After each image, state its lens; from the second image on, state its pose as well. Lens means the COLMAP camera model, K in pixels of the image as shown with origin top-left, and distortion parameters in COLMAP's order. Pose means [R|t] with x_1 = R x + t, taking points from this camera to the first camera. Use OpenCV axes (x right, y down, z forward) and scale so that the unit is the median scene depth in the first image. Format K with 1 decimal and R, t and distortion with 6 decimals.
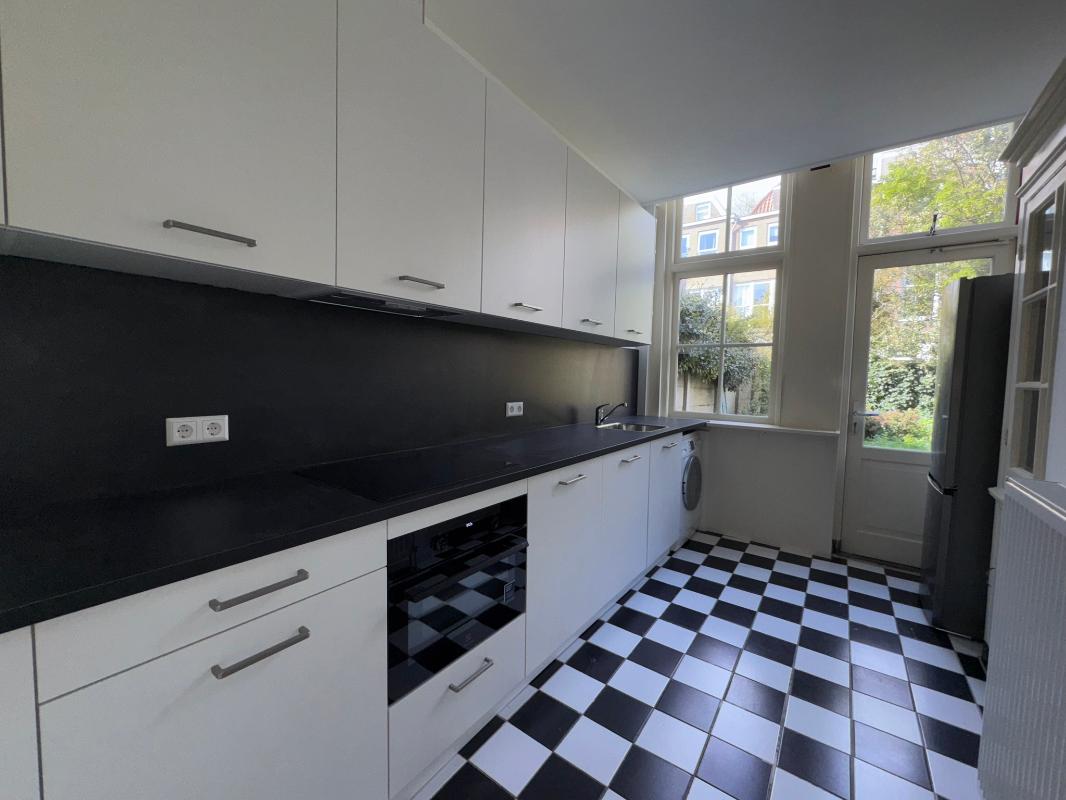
lens RADIAL K [[424.2, 0, 533.0], [0, 424.2, 400.0], [0, 0, 1]] dist [-0.000347, -0.000520]
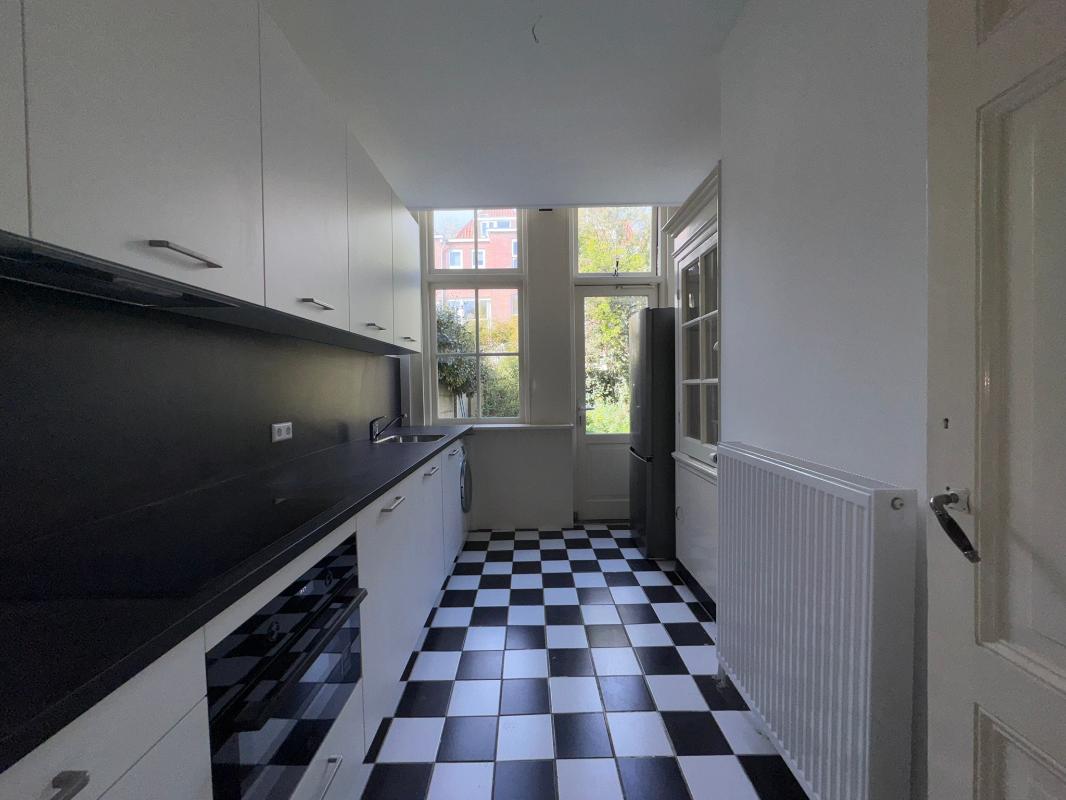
lens RADIAL K [[424.2, 0, 533.0], [0, 424.2, 400.0], [0, 0, 1]] dist [-0.000347, -0.000520]
pose [[0.799881, -0.054425, 0.597686, -0.115725], [0.067766, 0.997701, 0.000159, -0.004896], [-0.596321, 0.040376, 0.801730, 0.069430]]
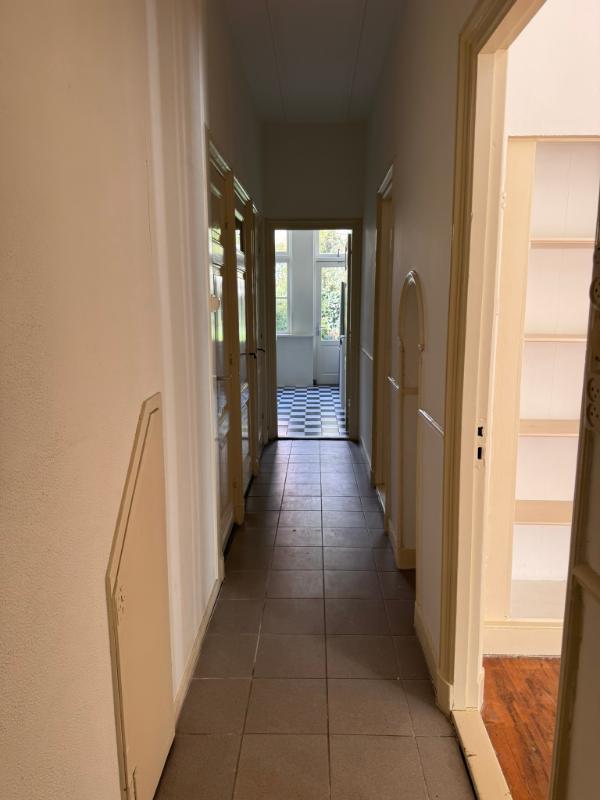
lens RADIAL K [[537.3, 0, 300.0], [0, 537.3, 400.0], [0, 0, 1]] dist [0.087744, -0.002271]
pose [[0.819356, -0.122551, 0.560033, -1.193256], [0.051012, 0.988594, 0.141700, 0.006249], [-0.571011, -0.087535, 0.816262, -1.614509]]
